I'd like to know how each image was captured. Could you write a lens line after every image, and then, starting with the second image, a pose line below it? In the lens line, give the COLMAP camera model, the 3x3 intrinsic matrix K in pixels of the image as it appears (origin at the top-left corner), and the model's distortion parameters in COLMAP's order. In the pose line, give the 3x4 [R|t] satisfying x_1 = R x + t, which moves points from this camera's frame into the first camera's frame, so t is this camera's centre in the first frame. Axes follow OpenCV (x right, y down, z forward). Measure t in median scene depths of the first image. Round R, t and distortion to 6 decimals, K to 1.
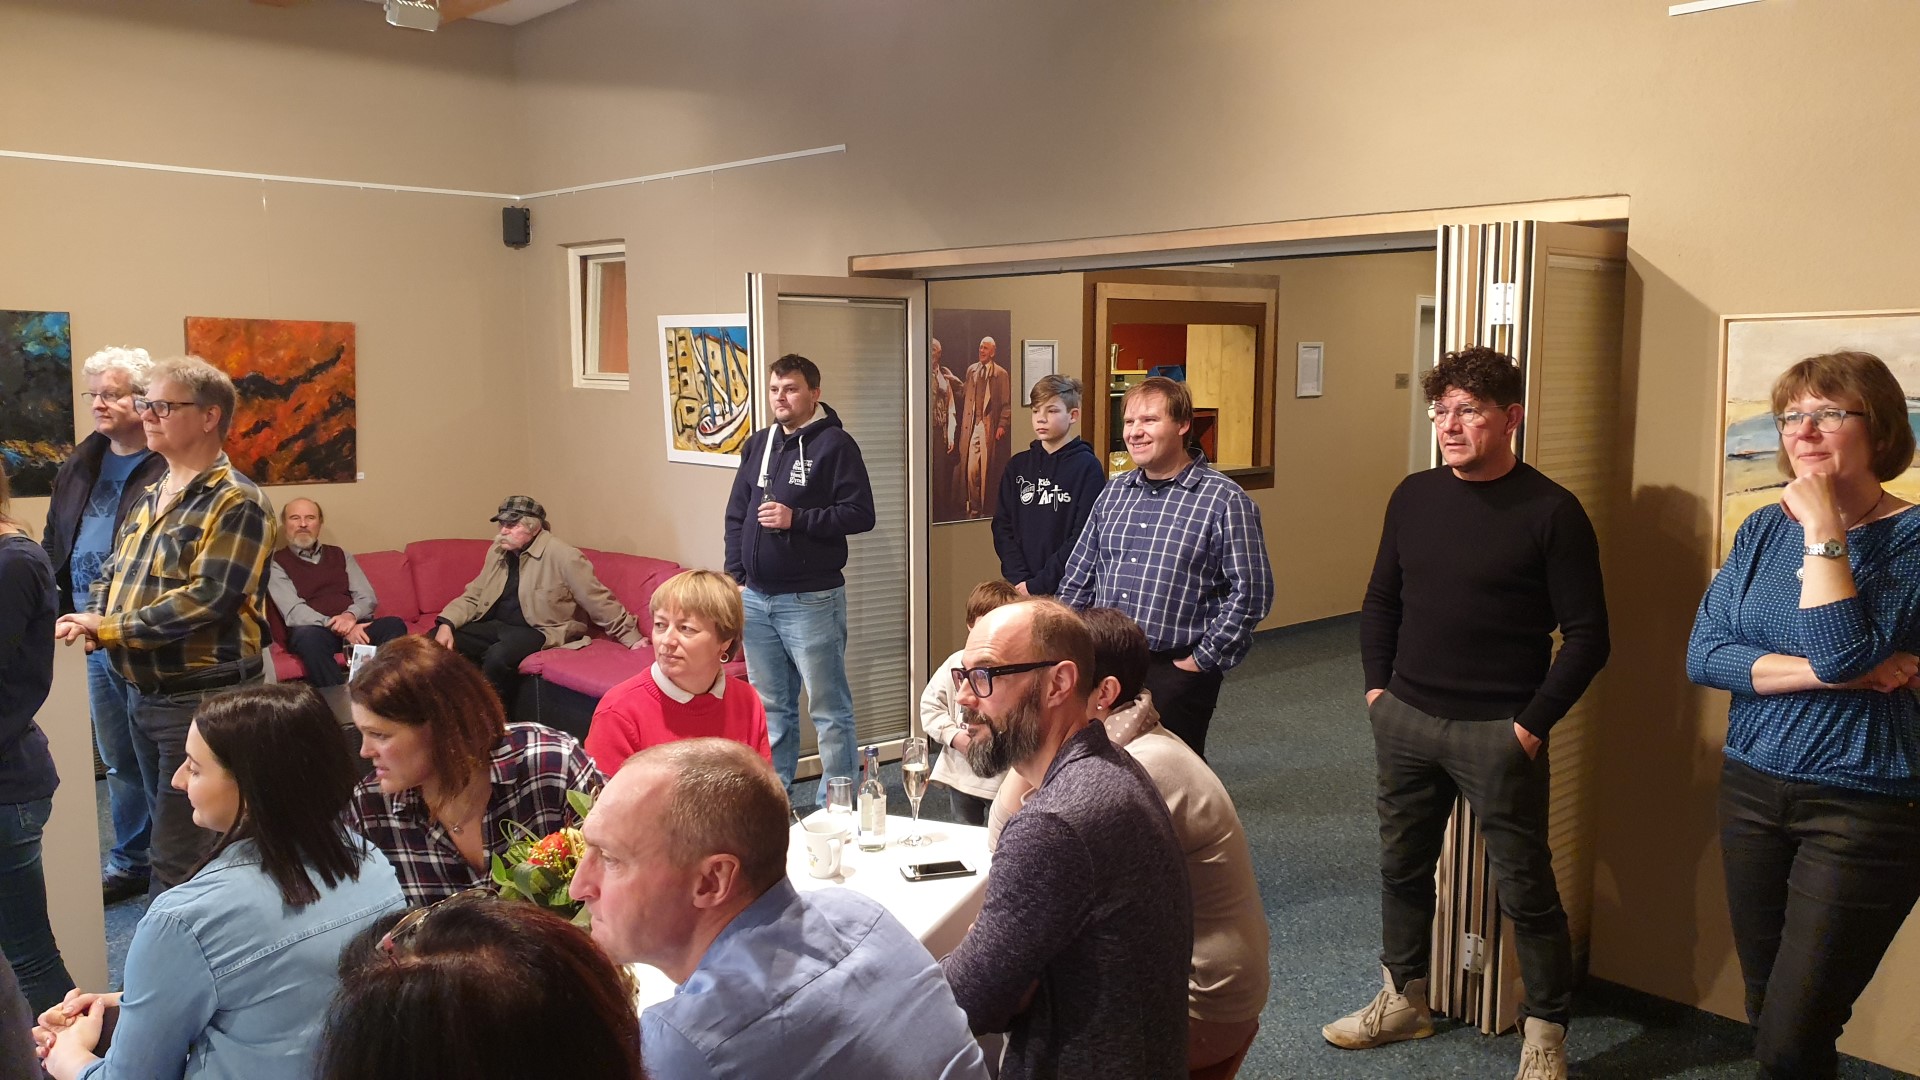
lens RADIAL K [[1539.6, 0, 958.5], [0, 1539.6, 574.0], [0, 0, 1]] dist [0.025864, -0.002152]
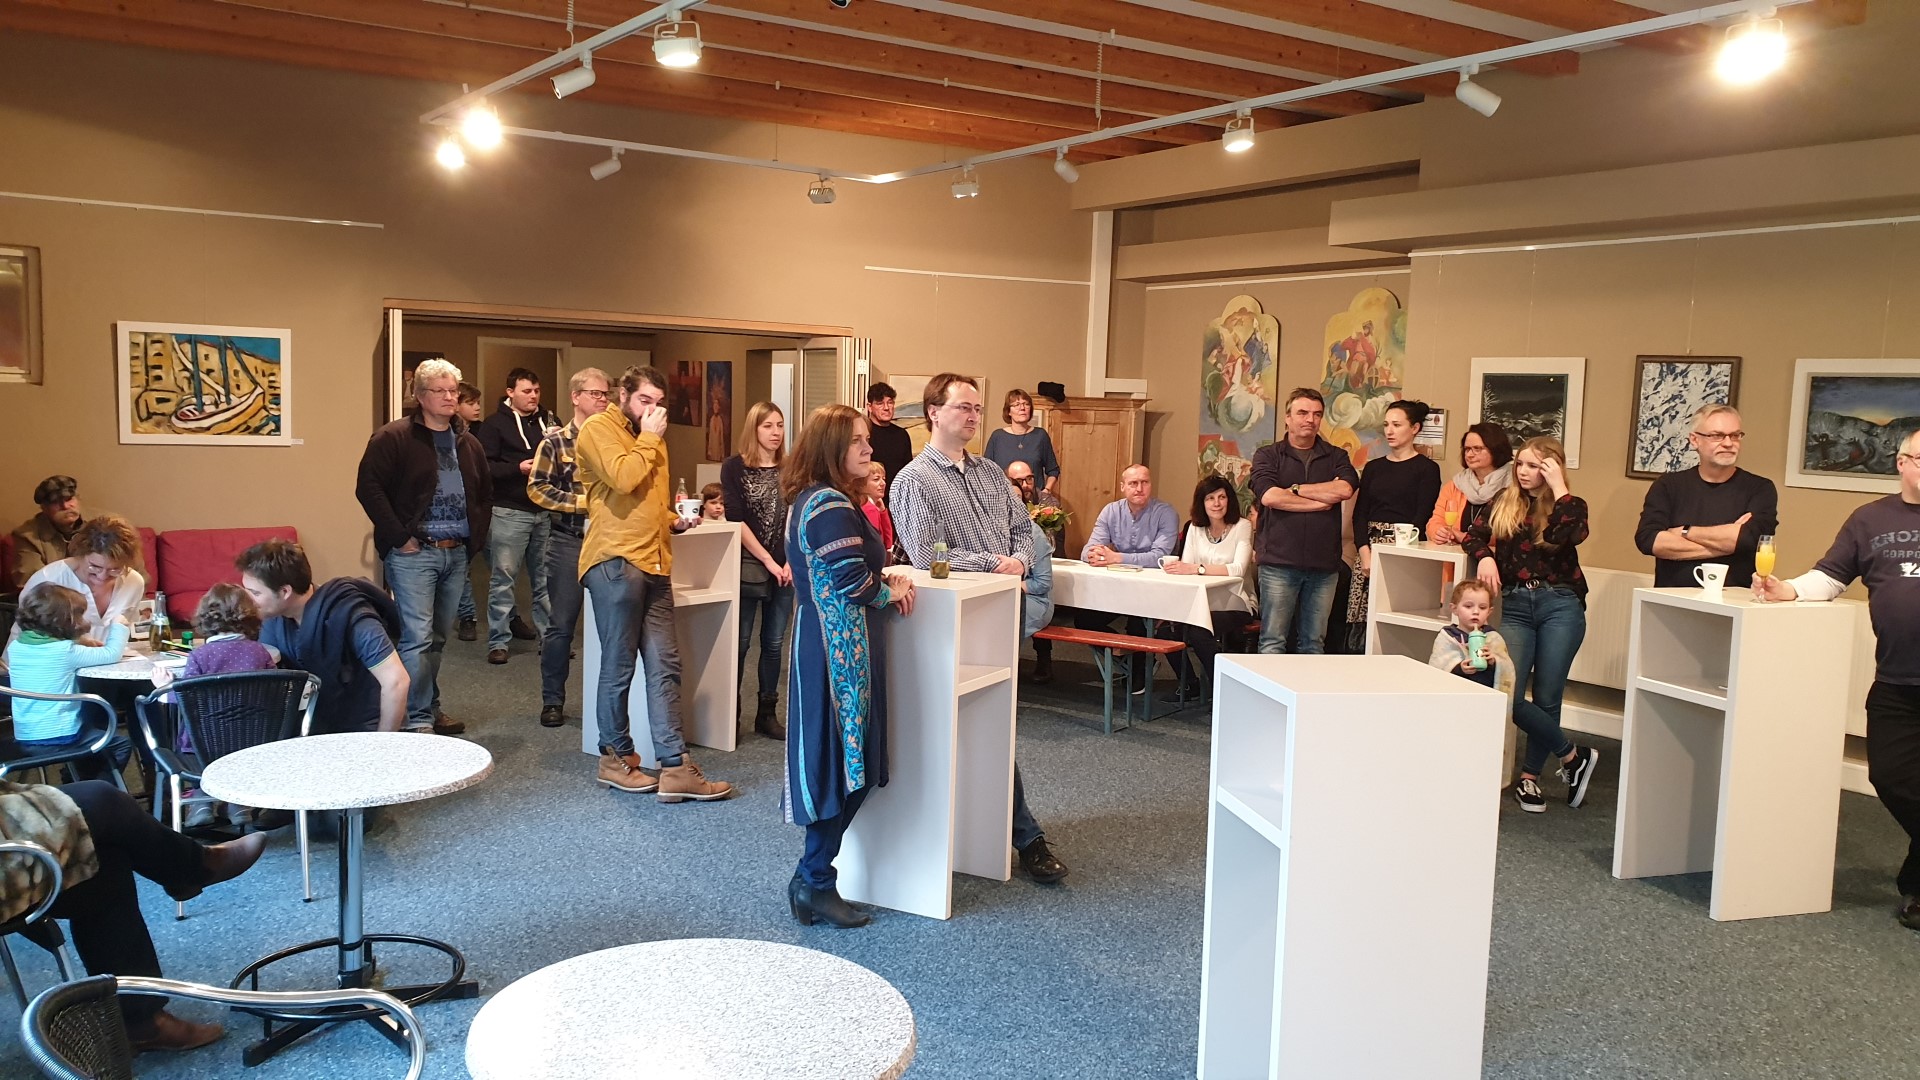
lens RADIAL K [[1502.6, 0, 954.8], [0, 1502.6, 576.3], [0, 0, 1]] dist [0.110090, -0.168715]
pose [[0.218504, -0.110448, 0.969565, -1.252328], [0.101809, 0.990732, 0.089915, -0.013546], [-0.970511, 0.079063, 0.227724, 0.127946]]
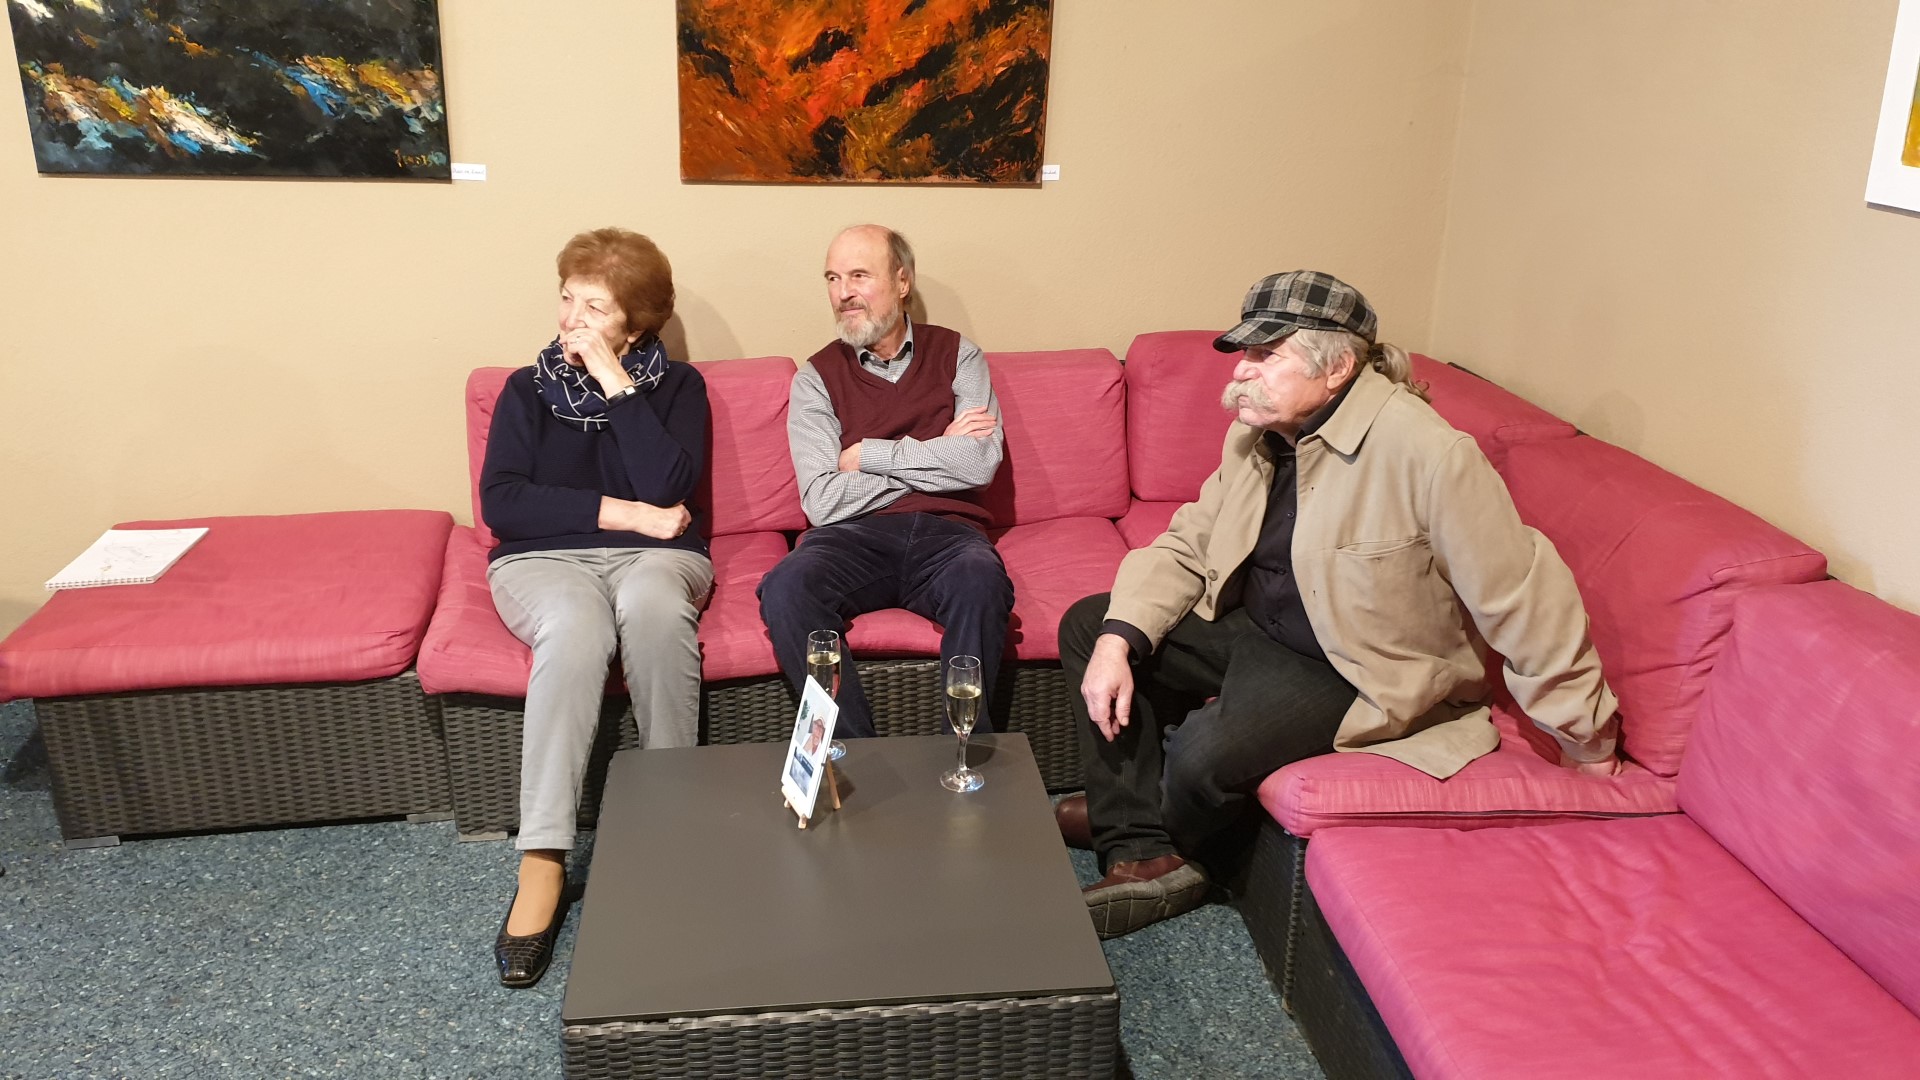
lens RADIAL K [[1539.6, 0, 958.5], [0, 1539.6, 574.0], [0, 0, 1]] dist [0.025864, -0.002152]
pose [[0.803294, 0.188247, -0.565051, -0.150655], [-0.086152, 0.975484, 0.202507, -0.042257], [0.589319, -0.113993, 0.799818, 0.675930]]
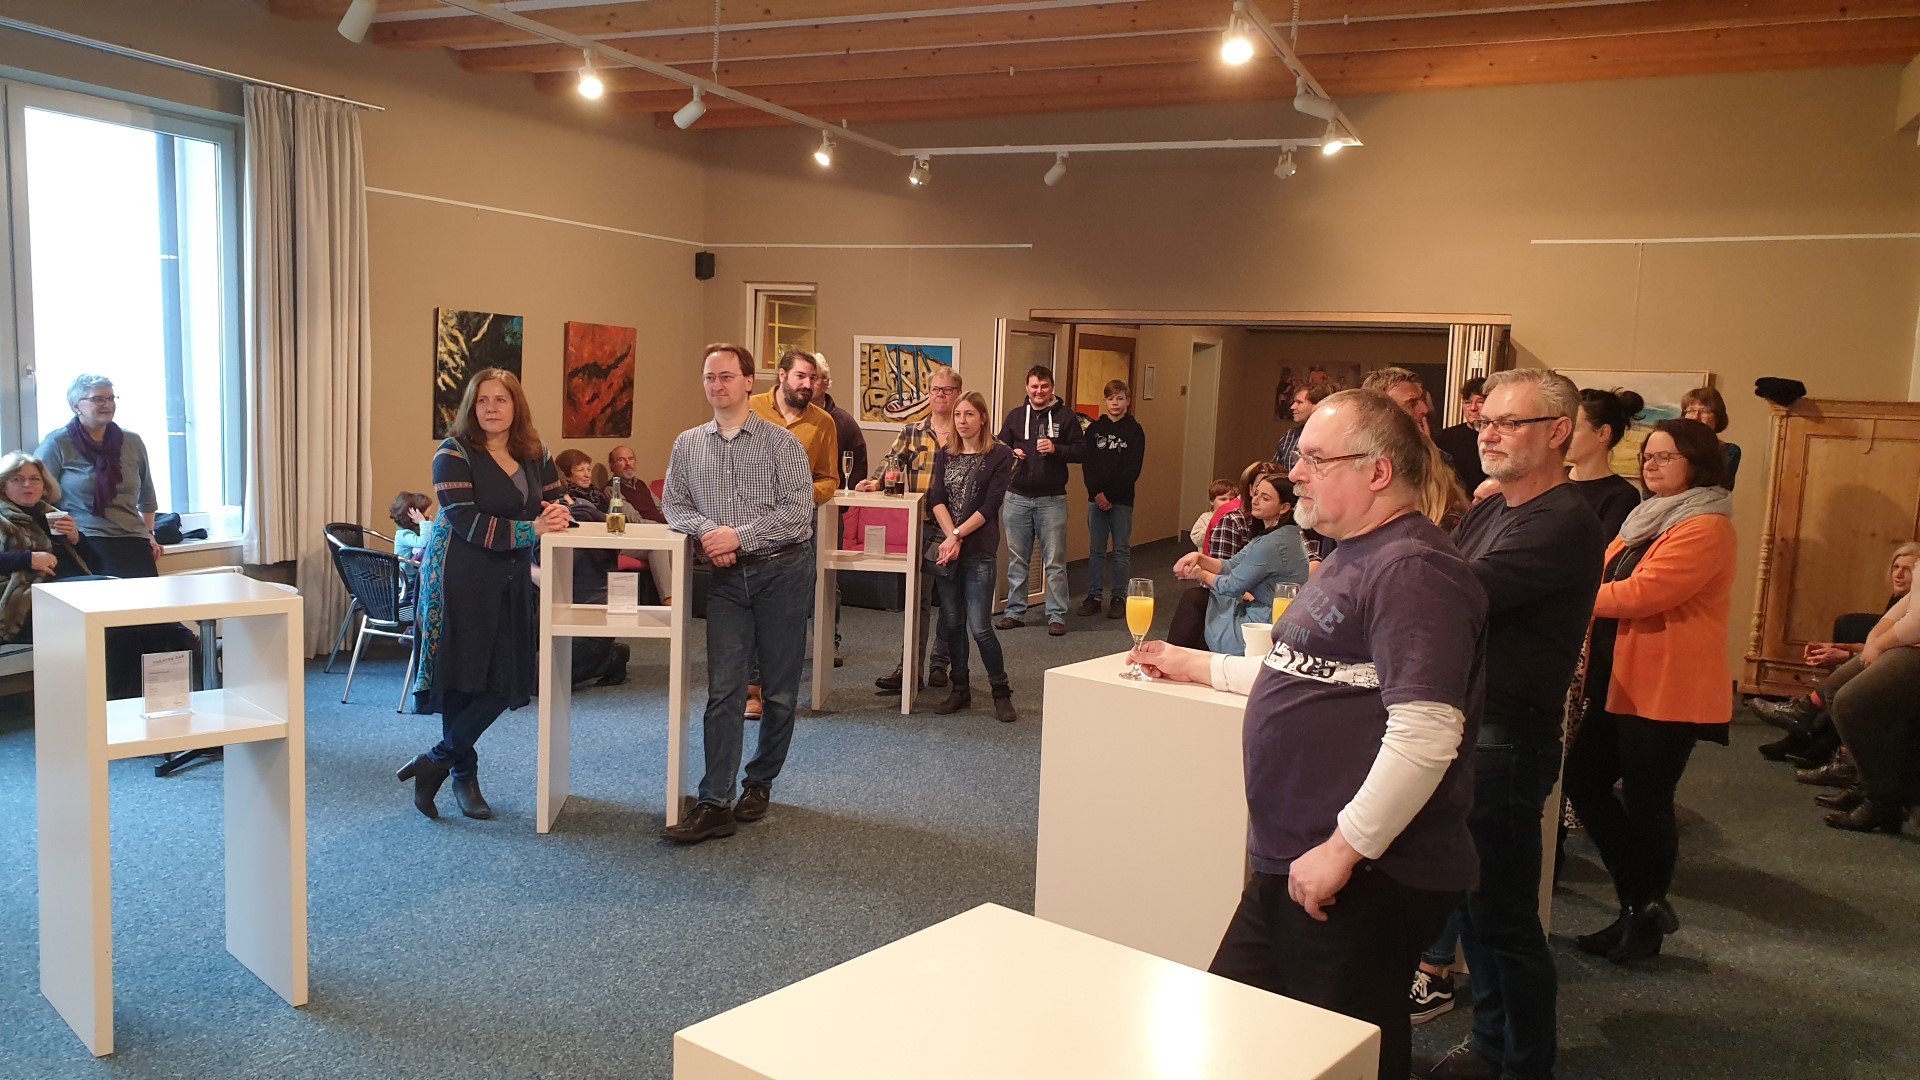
lens RADIAL K [[1511.7, 0, 965.9], [0, 1511.7, 579.0], [0, 0, 1]] dist [0.135306, -0.105910]
pose [[0.934844, -0.011945, 0.354859, -0.660210], [0.010092, 0.999924, 0.007073, 0.073876], [-0.354916, -0.003031, 0.934893, -0.504729]]
